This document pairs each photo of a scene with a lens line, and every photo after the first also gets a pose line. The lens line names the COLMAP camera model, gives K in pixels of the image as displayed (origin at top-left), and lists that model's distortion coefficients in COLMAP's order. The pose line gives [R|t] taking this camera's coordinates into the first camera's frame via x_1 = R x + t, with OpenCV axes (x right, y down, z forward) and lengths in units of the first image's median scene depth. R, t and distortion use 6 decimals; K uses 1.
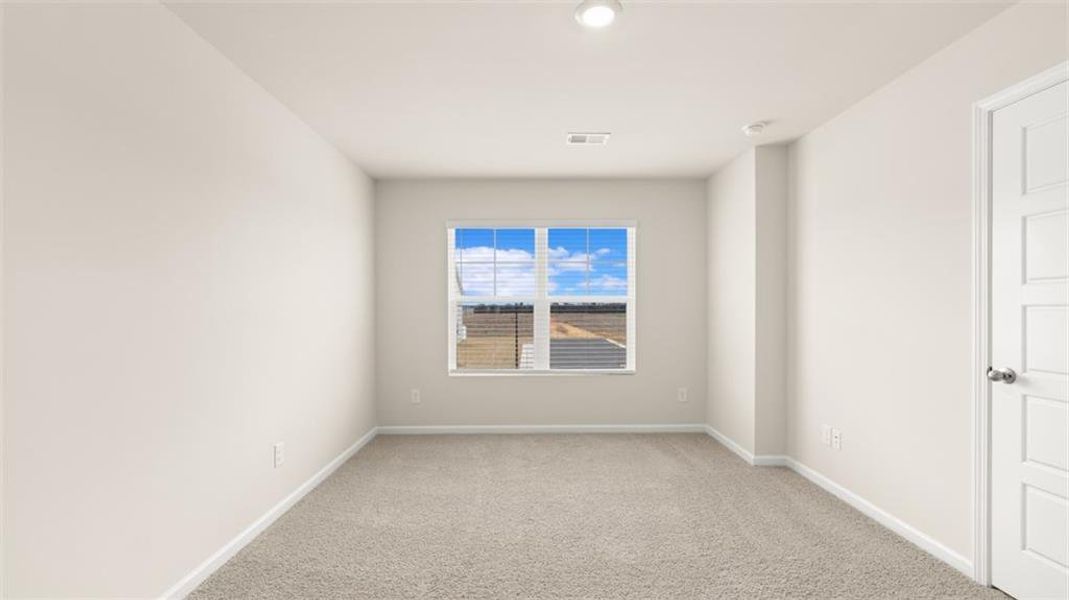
lens RADIAL K [[456.4, 0, 533.1], [0, 456.4, 310.2], [0, 0, 1]] dist [0.000329, -0.000515]
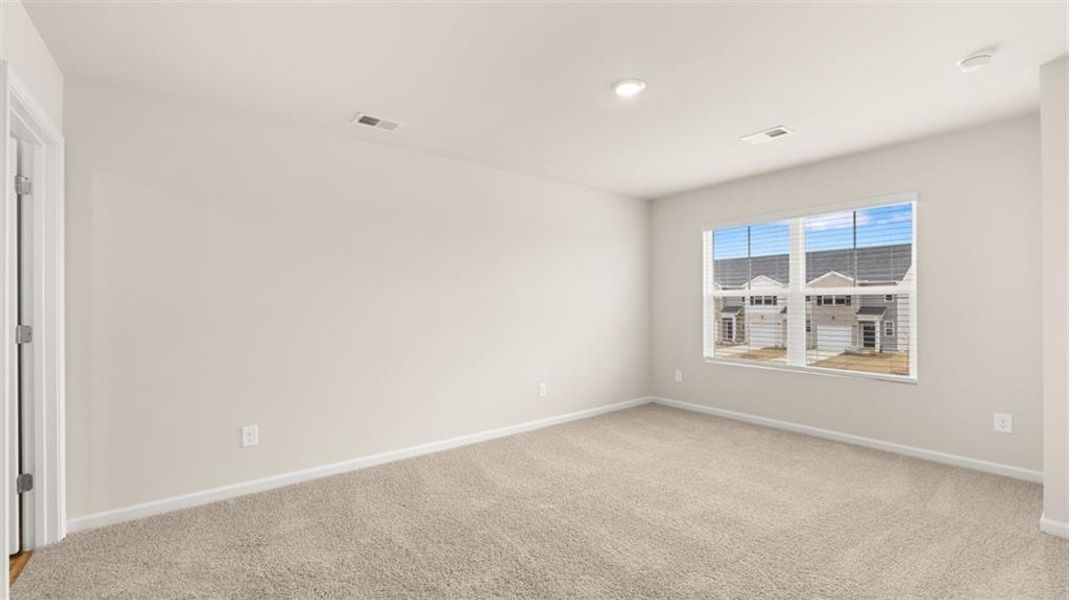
lens RADIAL K [[456.4, 0, 536.5], [0, 456.4, 304.2], [0, 0, 1]] dist [0.000329, -0.000515]
pose [[0.605772, 0.003238, -0.795631, 0.490504], [-0.000390, 0.999993, 0.003773, -0.003182], [0.795638, -0.001975, 0.605769, -0.016183]]
